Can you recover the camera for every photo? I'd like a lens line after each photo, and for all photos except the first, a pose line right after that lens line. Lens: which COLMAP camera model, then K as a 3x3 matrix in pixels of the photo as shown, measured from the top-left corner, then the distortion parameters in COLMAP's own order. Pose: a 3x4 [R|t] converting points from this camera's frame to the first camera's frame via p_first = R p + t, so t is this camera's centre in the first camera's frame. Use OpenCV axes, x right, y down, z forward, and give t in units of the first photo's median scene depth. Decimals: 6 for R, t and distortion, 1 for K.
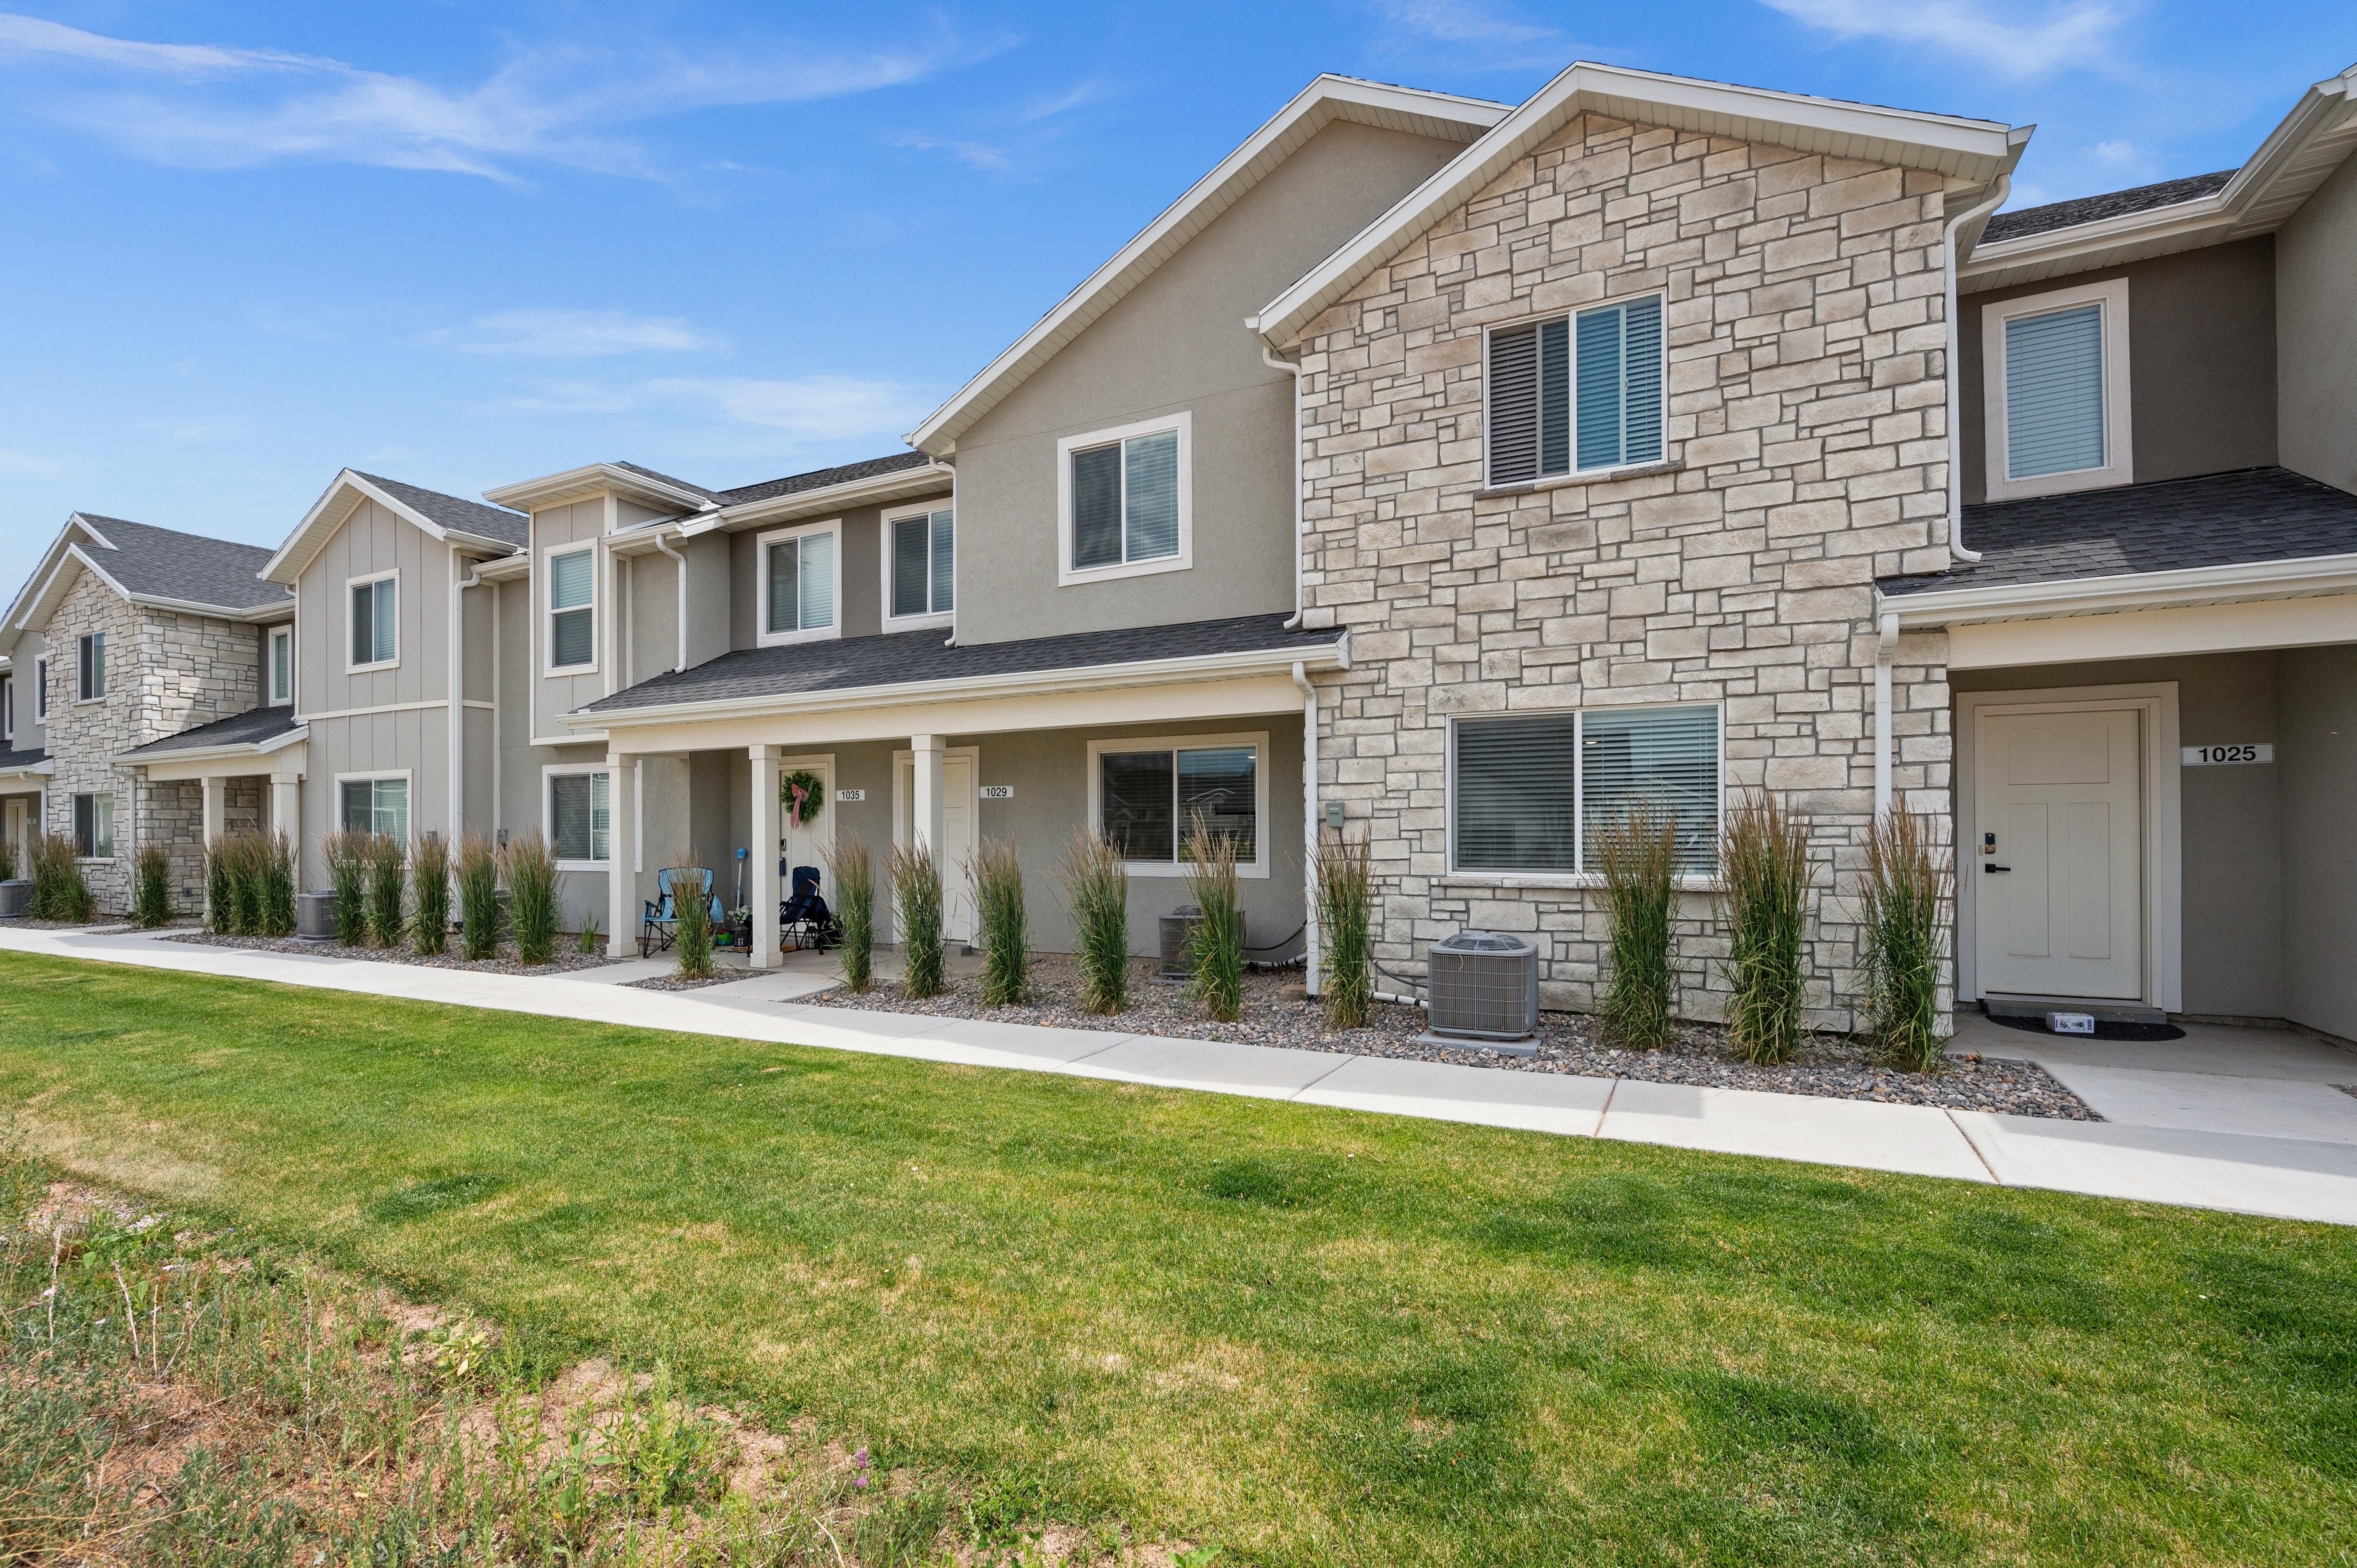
lens RADIAL K [[1007.6, 0, 1177.9], [0, 1007.6, 832.2], [0, 0, 1]] dist [-0.000780, -0.000257]
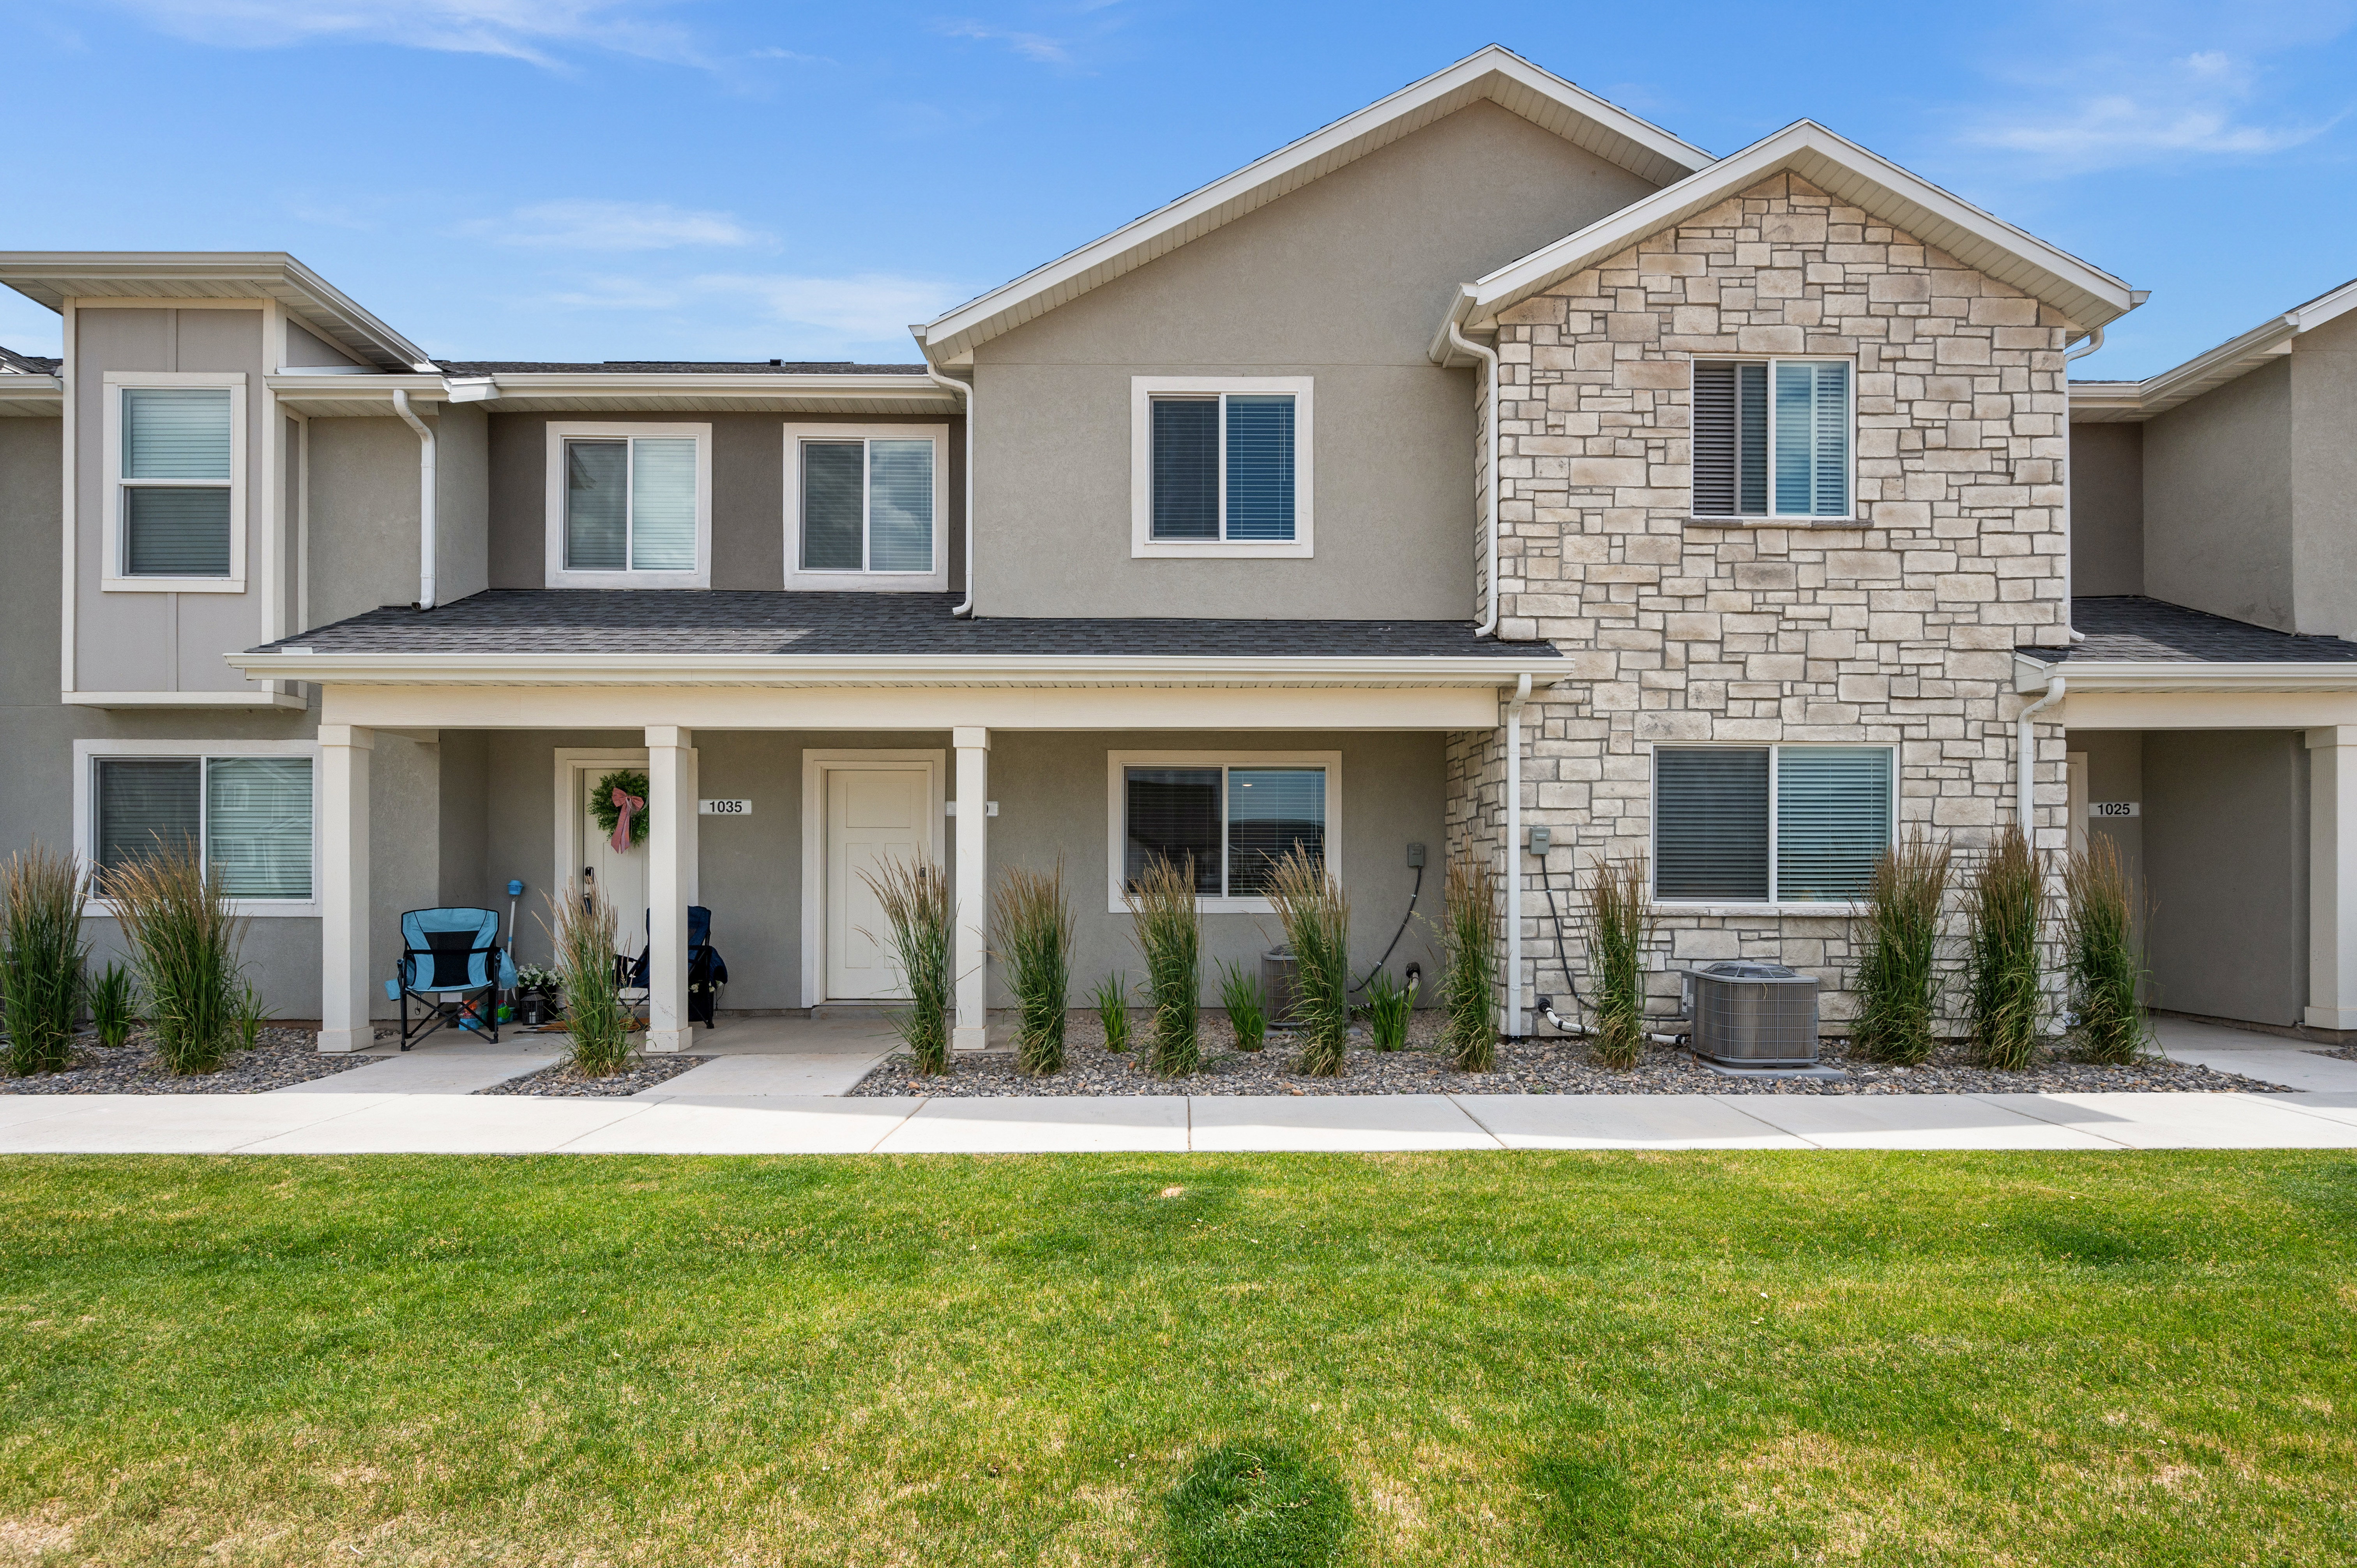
lens RADIAL K [[1016.5, 0, 1176.4], [0, 1016.5, 878.4], [0, 0, 1]] dist [-0.001938, 0.000102]
pose [[0.893394, 0.005731, 0.449237, -0.600294], [-0.007269, 0.999972, 0.001700, 0.018727], [-0.449214, -0.004785, 0.893411, 0.327844]]
